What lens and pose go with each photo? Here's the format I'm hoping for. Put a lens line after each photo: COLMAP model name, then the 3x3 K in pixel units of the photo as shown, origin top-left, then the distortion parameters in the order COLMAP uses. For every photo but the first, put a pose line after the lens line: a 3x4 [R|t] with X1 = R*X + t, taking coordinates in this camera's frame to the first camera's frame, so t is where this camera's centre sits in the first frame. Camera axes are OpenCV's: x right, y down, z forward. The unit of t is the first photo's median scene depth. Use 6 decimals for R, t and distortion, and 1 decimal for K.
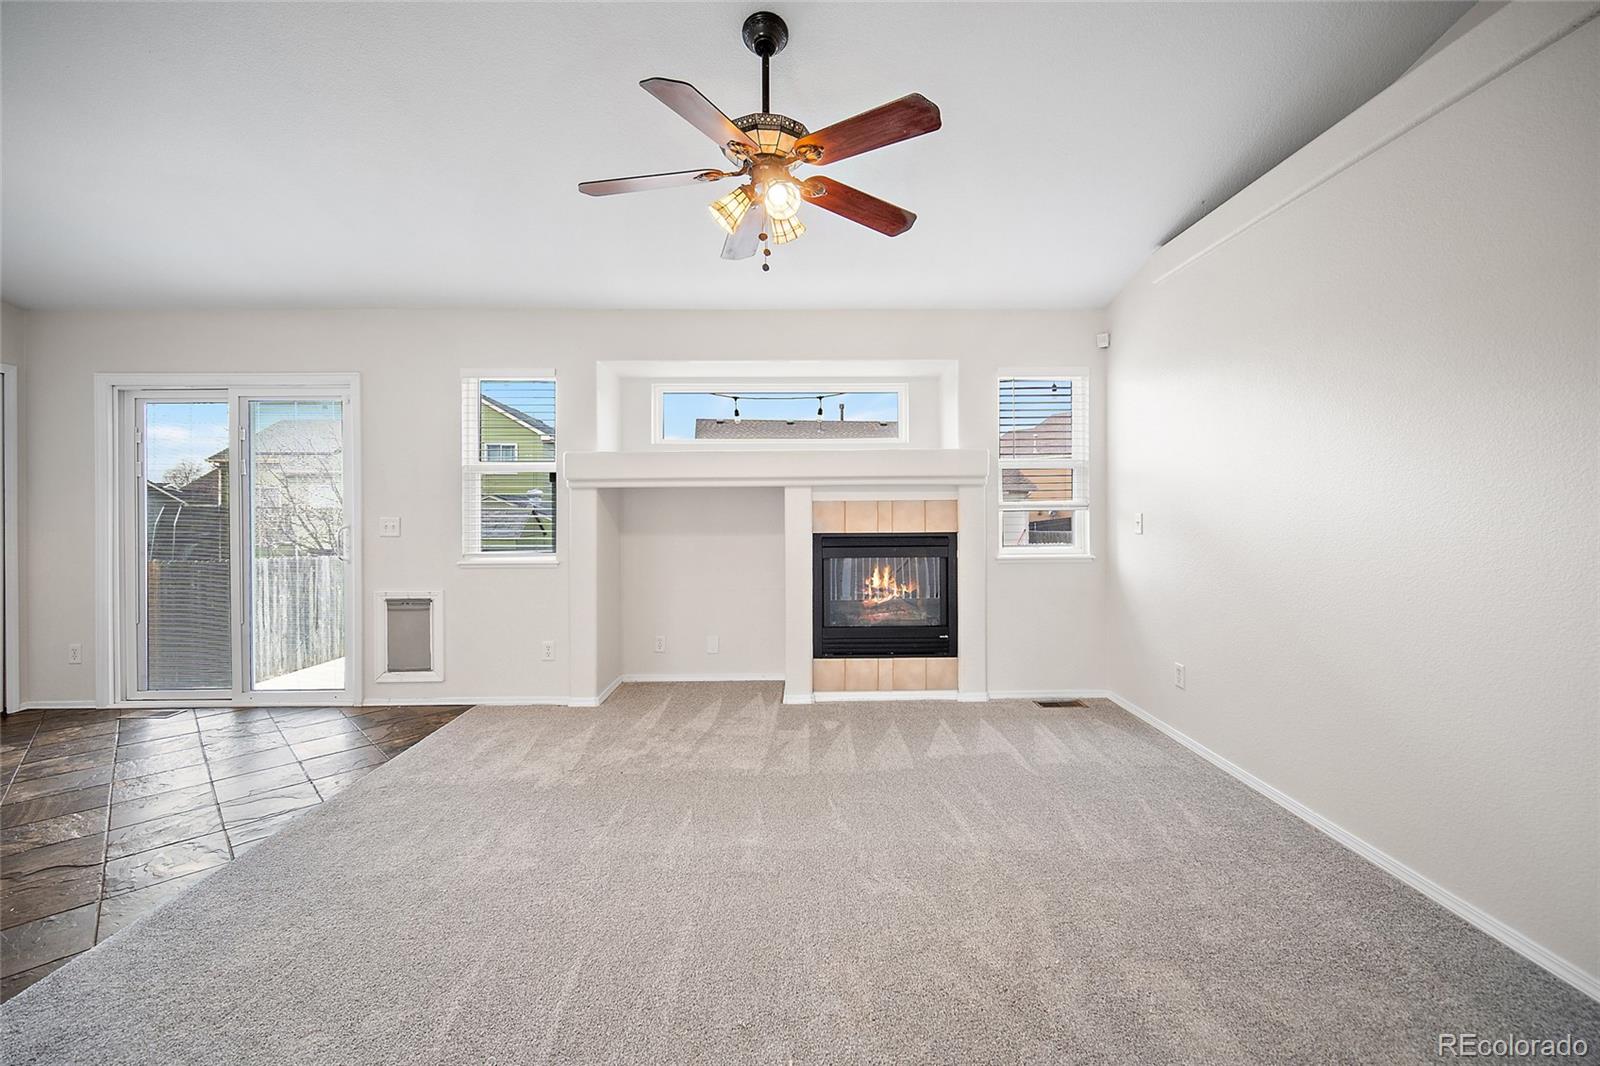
lens RADIAL K [[638.2, 0, 799.2], [0, 638.2, 508.3], [0, 0, 1]] dist [-0.007231, 0.000162]
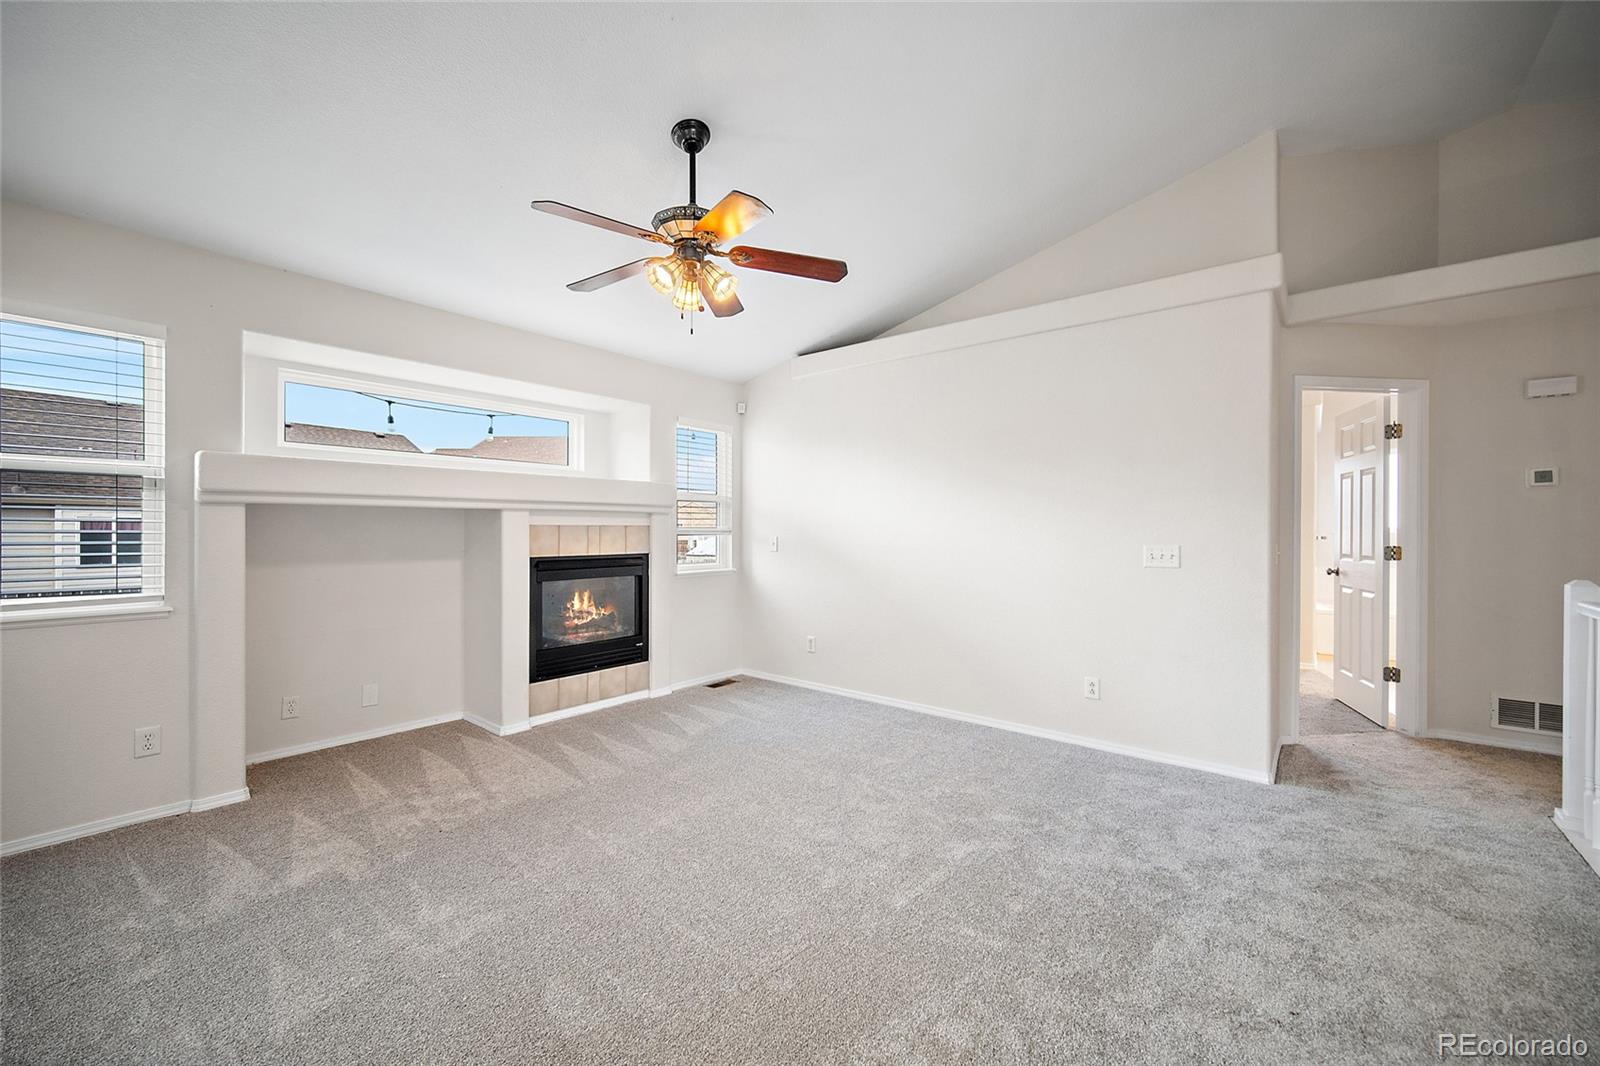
lens RADIAL K [[638.2, 0, 805.1], [0, 638.2, 533.6], [0, 0, 1]] dist [-0.007231, 0.000162]
pose [[0.639985, 0.003255, 0.768381, -0.464516], [-0.004242, 0.999991, -0.000702, 0.000805], [-0.768376, -0.002810, 0.639993, 0.036998]]
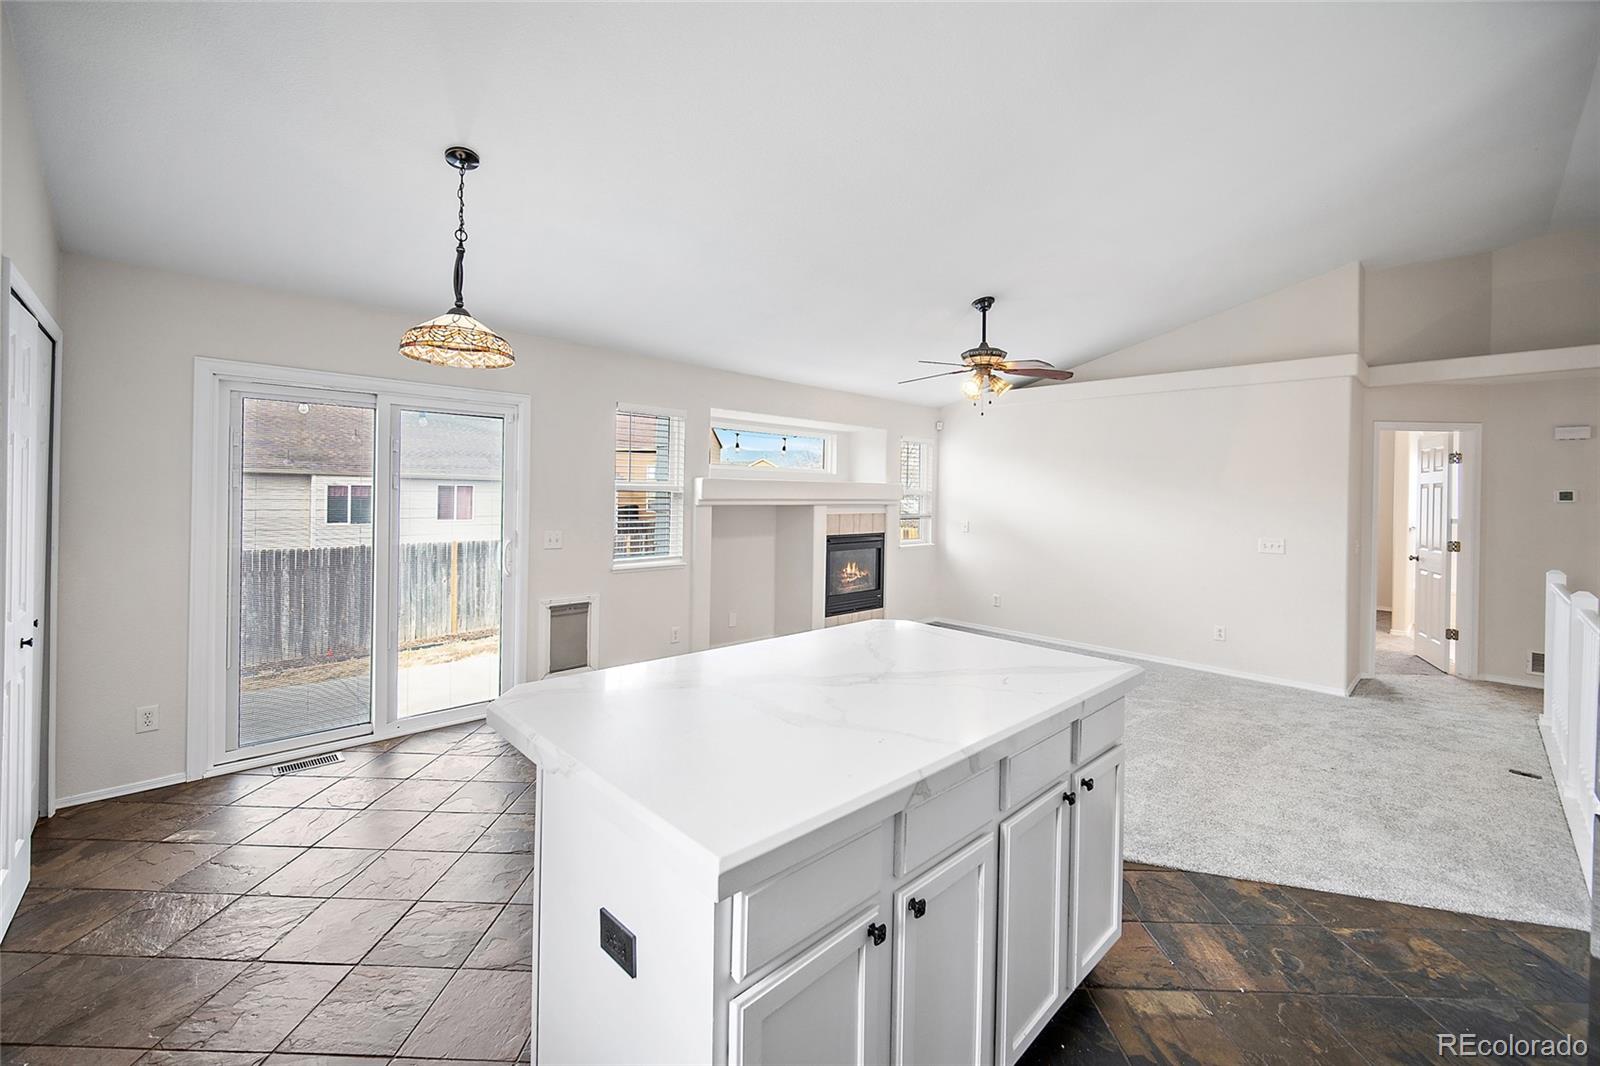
lens RADIAL K [[649.6, 0, 784.3], [0, 649.6, 496.5], [0, 0, 1]] dist [-0.012567, 0.001157]
pose [[0.740828, 0.014273, 0.671544, -1.095992], [-0.018628, 0.999826, -0.000700, -0.051587], [-0.671437, -0.011991, 0.740965, -0.084865]]
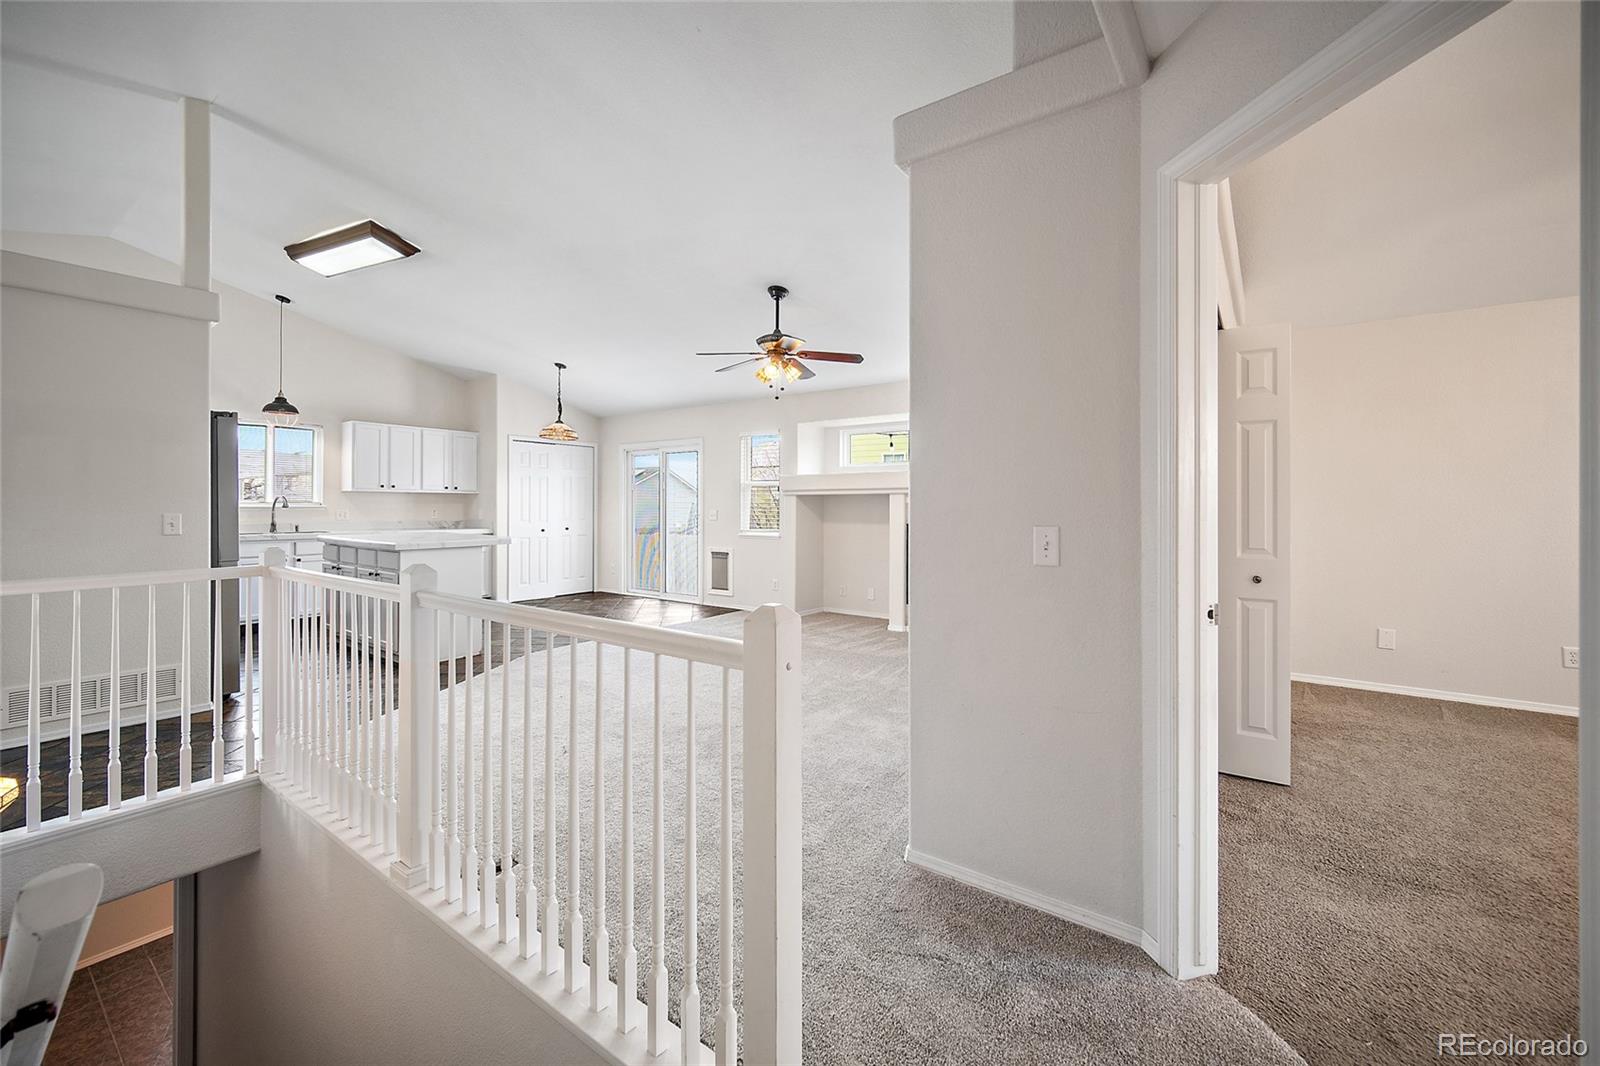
lens RADIAL K [[638.2, 0, 815.8], [0, 638.2, 502.8], [0, 0, 1]] dist [-0.007231, 0.000162]
pose [[0.804172, 0.005845, -0.594369, 0.780237], [-0.008900, 0.999958, -0.002209, -0.006881], [0.594331, 0.007067, 0.804190, -0.394819]]
